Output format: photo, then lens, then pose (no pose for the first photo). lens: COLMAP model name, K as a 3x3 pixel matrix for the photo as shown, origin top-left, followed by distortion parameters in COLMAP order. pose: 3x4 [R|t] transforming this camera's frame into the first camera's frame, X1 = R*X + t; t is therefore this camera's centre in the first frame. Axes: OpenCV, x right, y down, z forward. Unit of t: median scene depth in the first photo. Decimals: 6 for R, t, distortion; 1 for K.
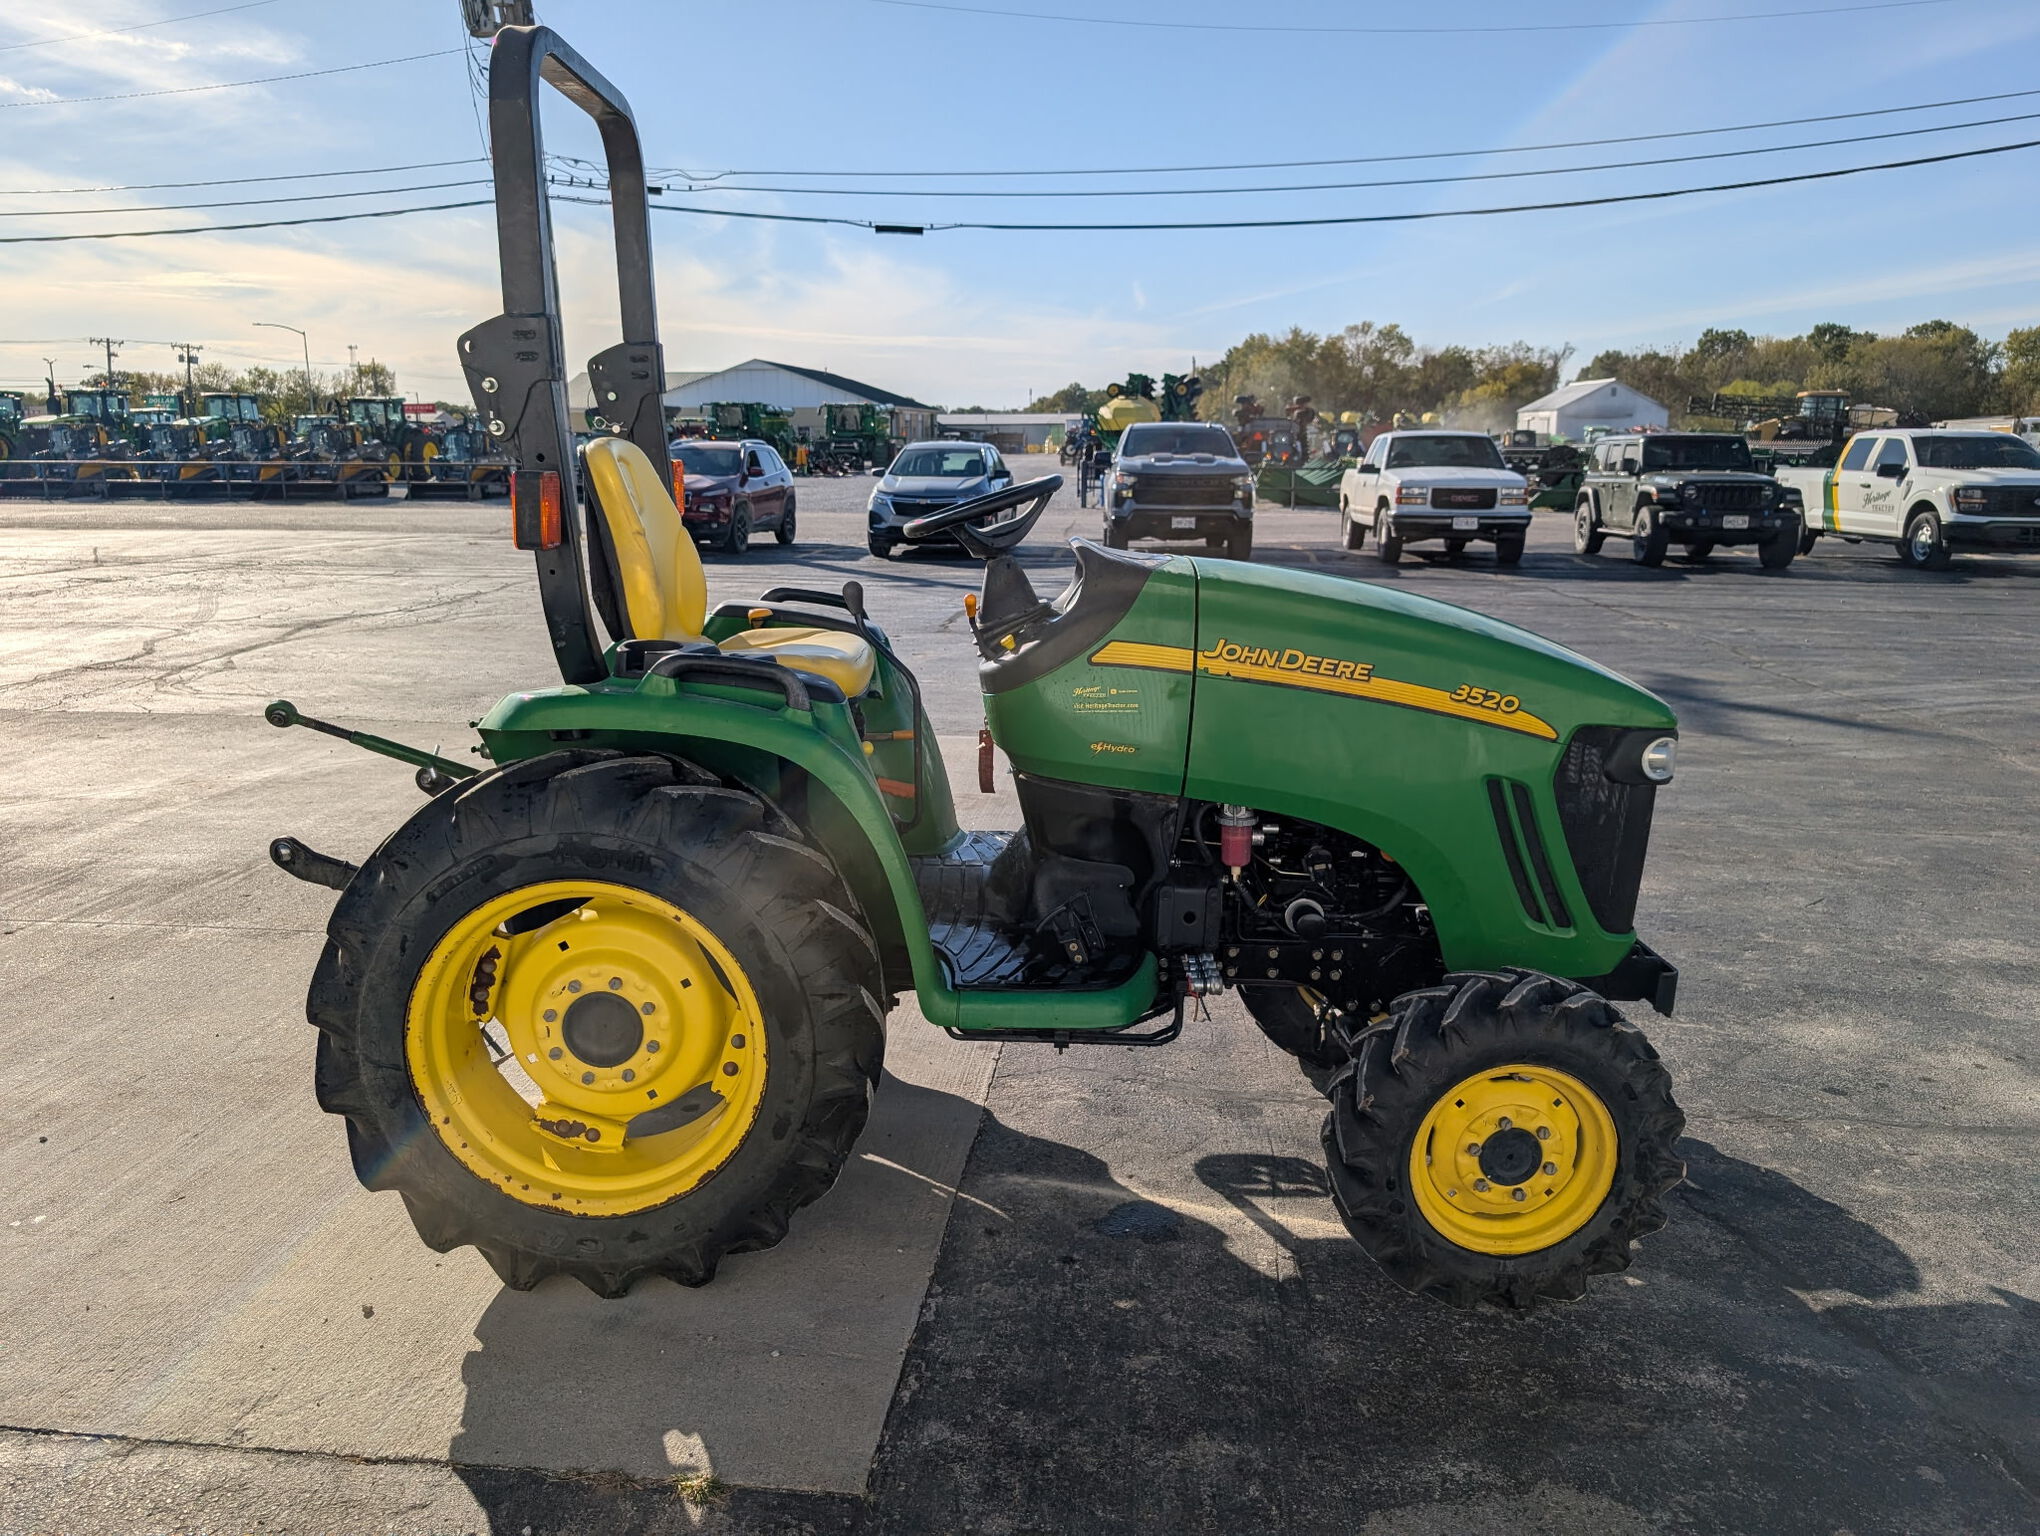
lens RADIAL K [[1471.3, 0, 1007.1], [0, 1471.3, 756.0], [0, 0, 1]] dist [0.011623, -0.008740]
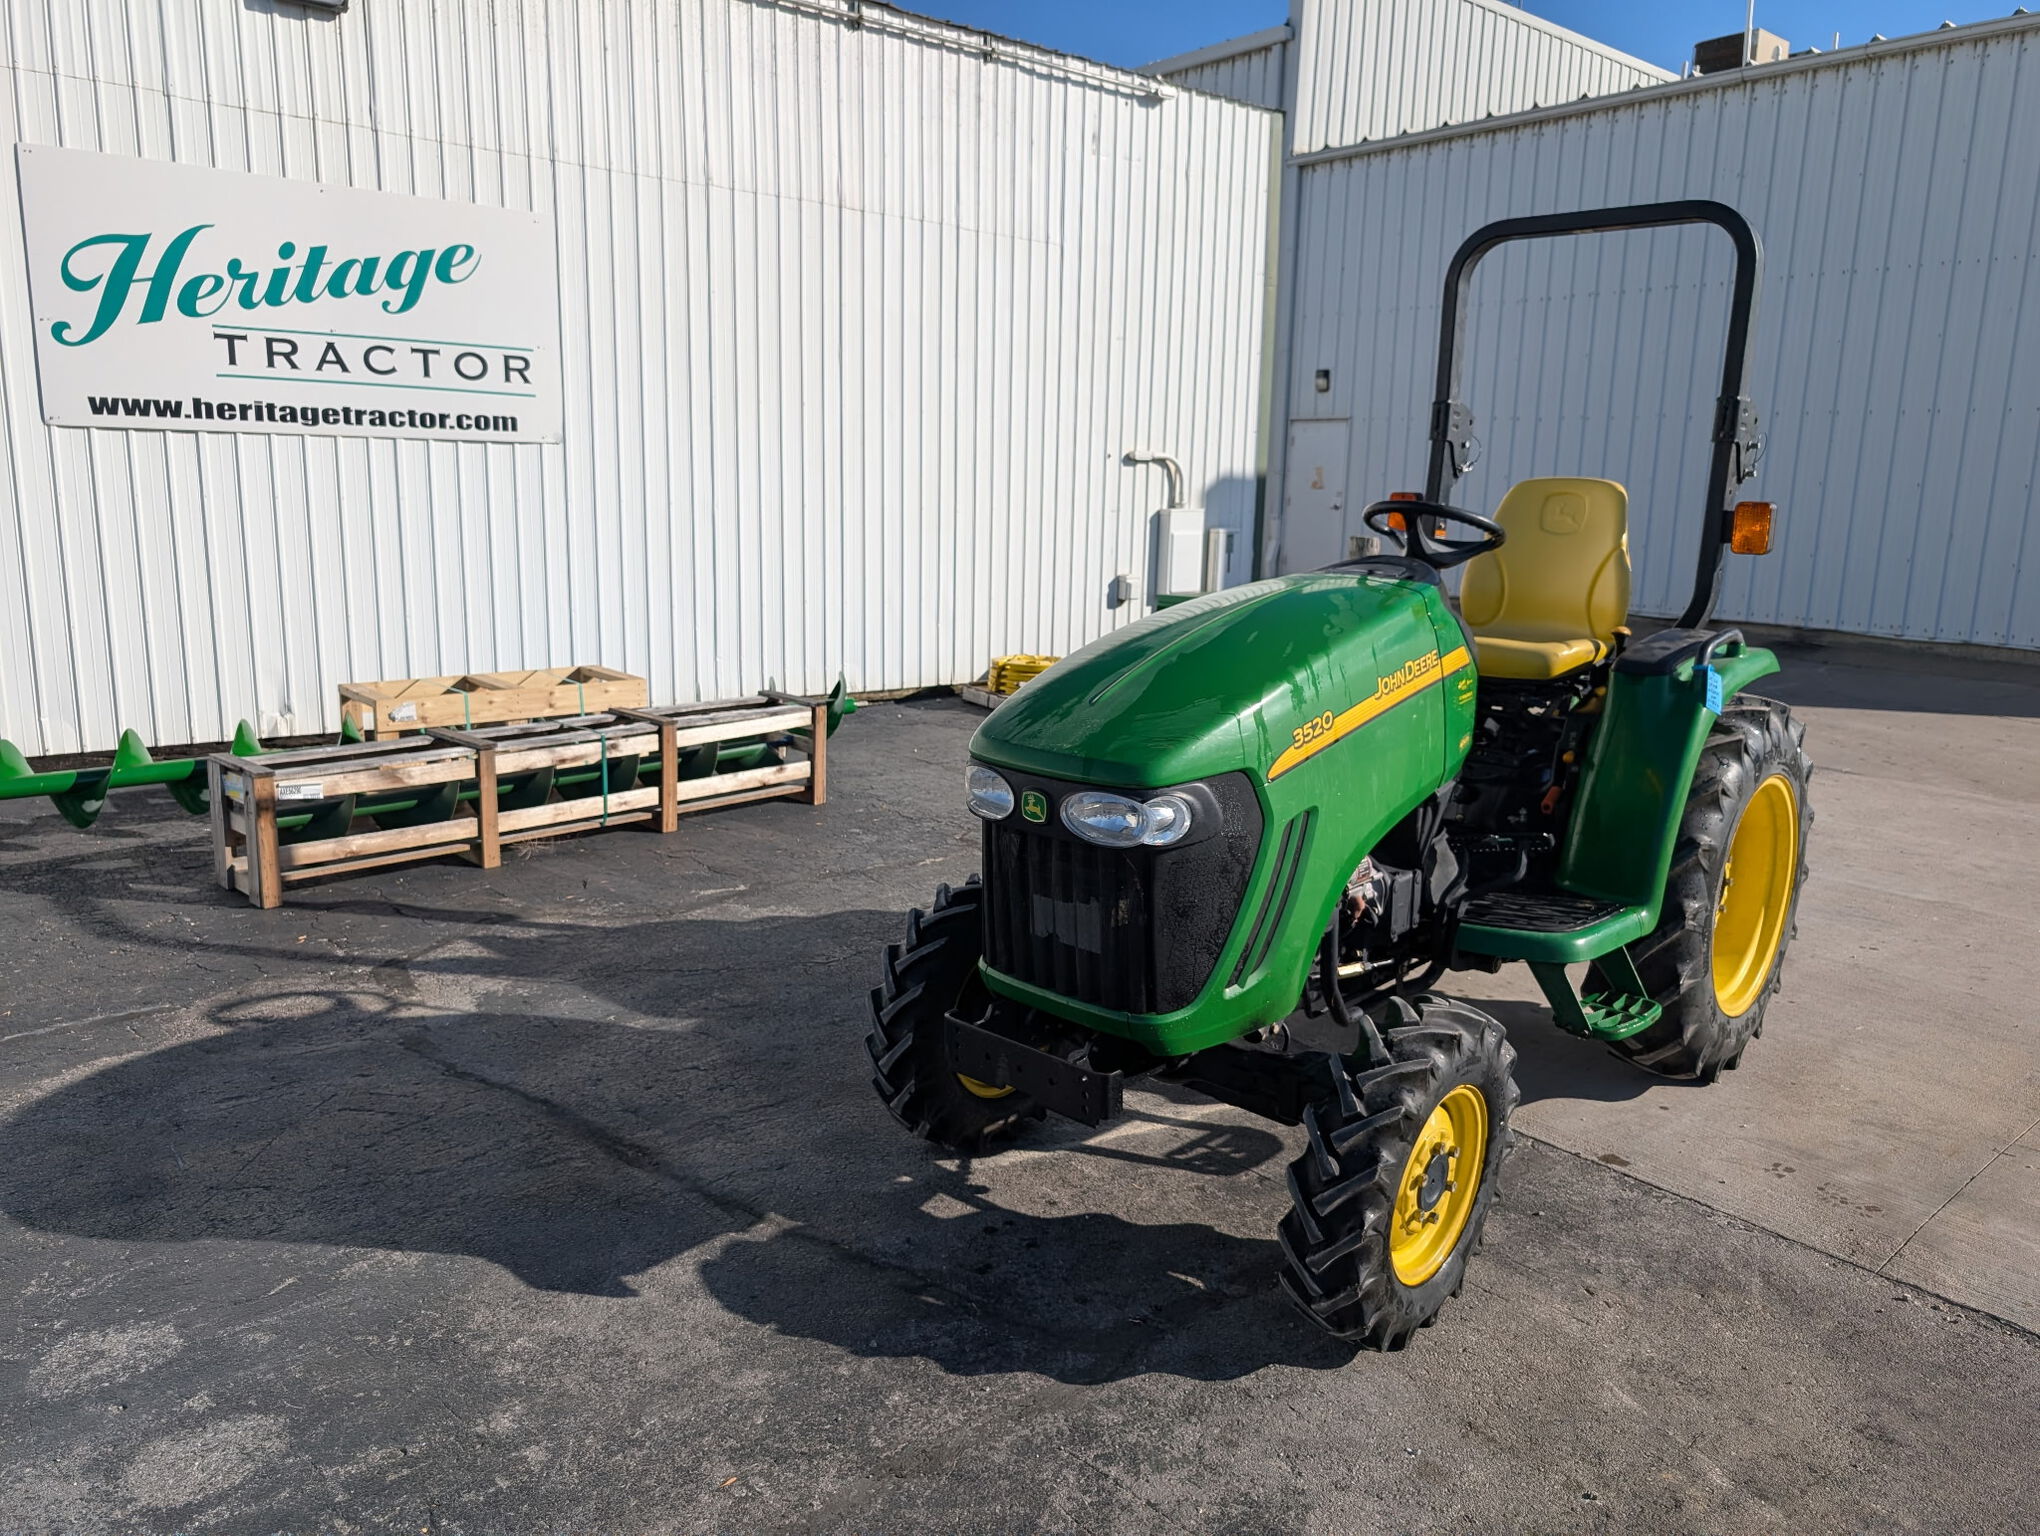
lens RADIAL K [[1471.3, 0, 1044.0], [0, 1471.3, 776.8], [0, 0, 1]] dist [0.011623, -0.008740]
pose [[-0.673457, 0.128889, -0.727903, 0.172085], [-0.184615, 0.924155, 0.334446, -0.051316], [0.715802, 0.359617, -0.598584, 0.247510]]
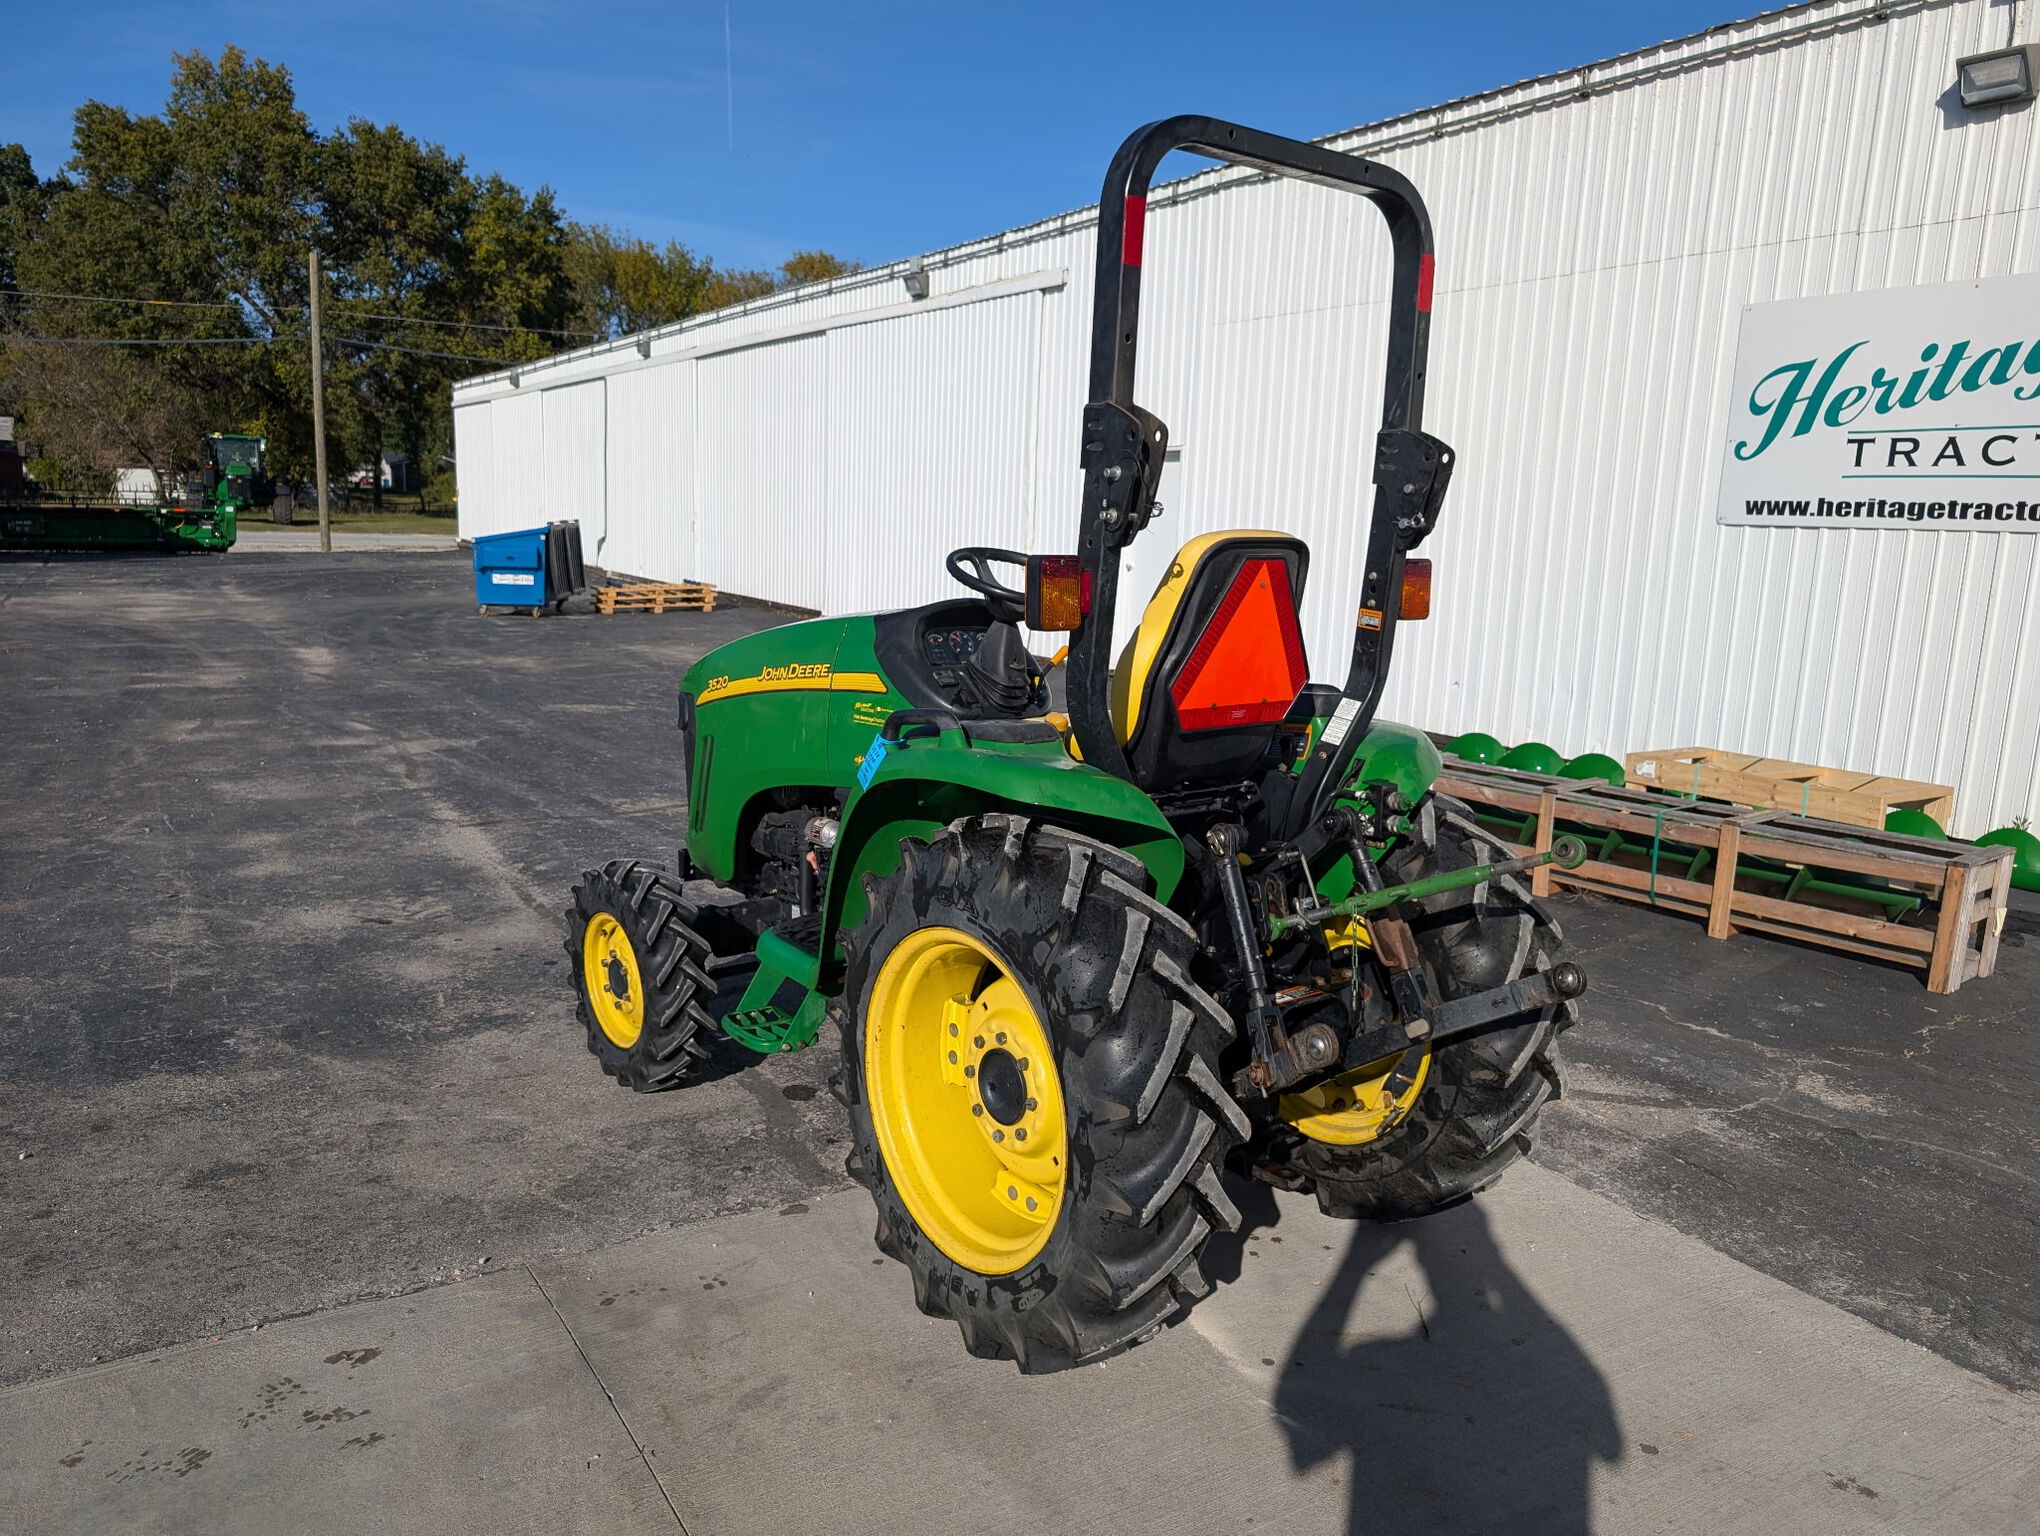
lens RADIAL K [[1471.3, 0, 1023.5], [0, 1471.3, 785.9], [0, 0, 1]] dist [0.011623, -0.008740]
pose [[-0.617912, -0.166260, 0.768468, -0.148838], [0.135138, 0.940383, 0.312117, -0.059530], [-0.774547, 0.296710, -0.558606, 0.268817]]
